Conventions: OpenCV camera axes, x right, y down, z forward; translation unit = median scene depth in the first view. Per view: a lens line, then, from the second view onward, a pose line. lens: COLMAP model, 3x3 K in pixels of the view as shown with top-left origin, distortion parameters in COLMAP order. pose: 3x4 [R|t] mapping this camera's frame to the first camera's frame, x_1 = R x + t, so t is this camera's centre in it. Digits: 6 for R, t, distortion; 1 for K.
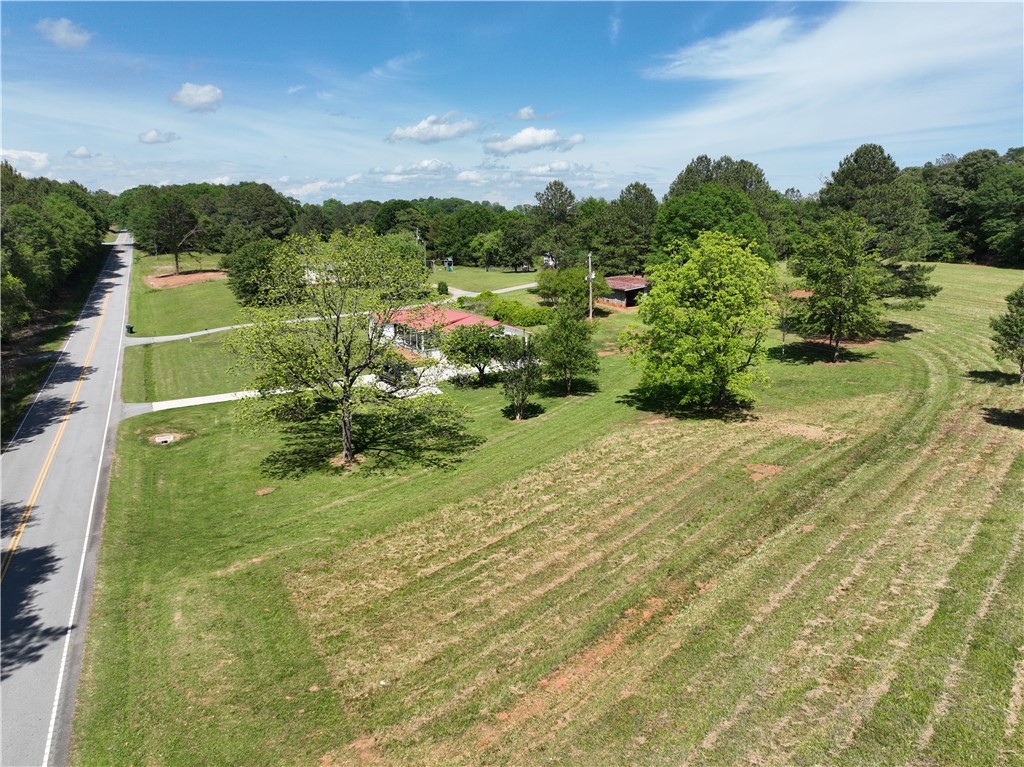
lens RADIAL K [[741.4, 0, 515.8], [0, 741.4, 388.3], [0, 0, 1]] dist [0.000213, 0.021377]
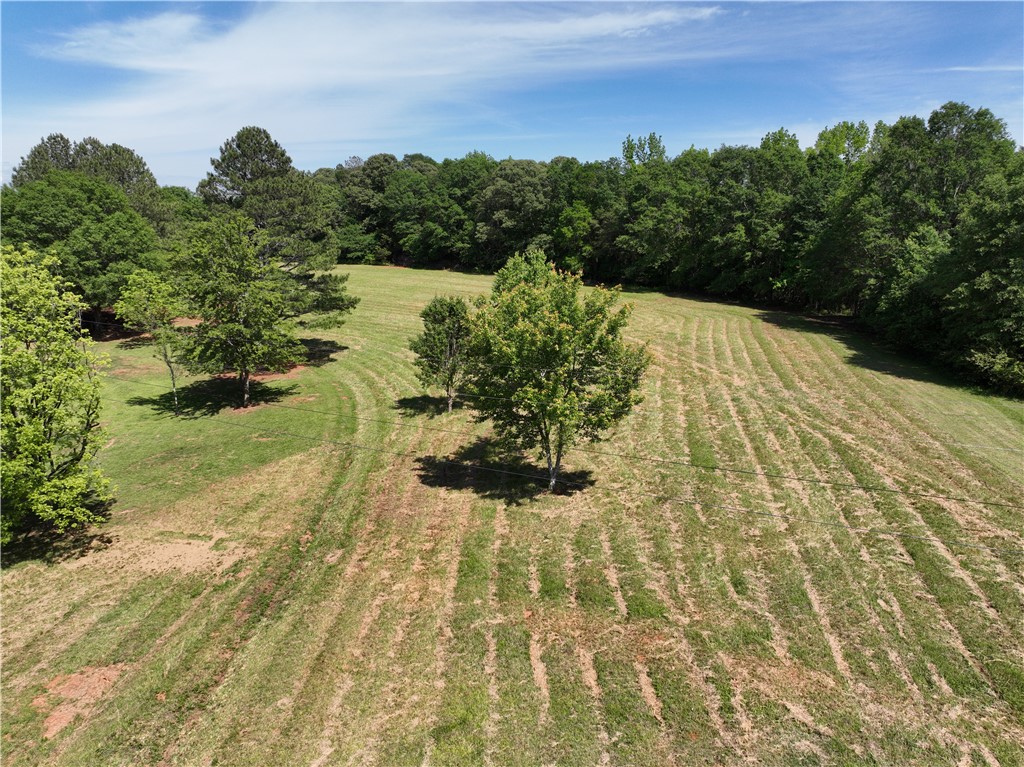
lens RADIAL K [[741.4, 0, 513.6], [0, 741.4, 379.8], [0, 0, 1]] dist [0.000213, 0.021377]
pose [[0.765430, -0.133718, 0.629474, 0.150637], [0.142410, 0.989118, 0.036949, -0.047289], [-0.627564, 0.061362, 0.776143, 0.216057]]
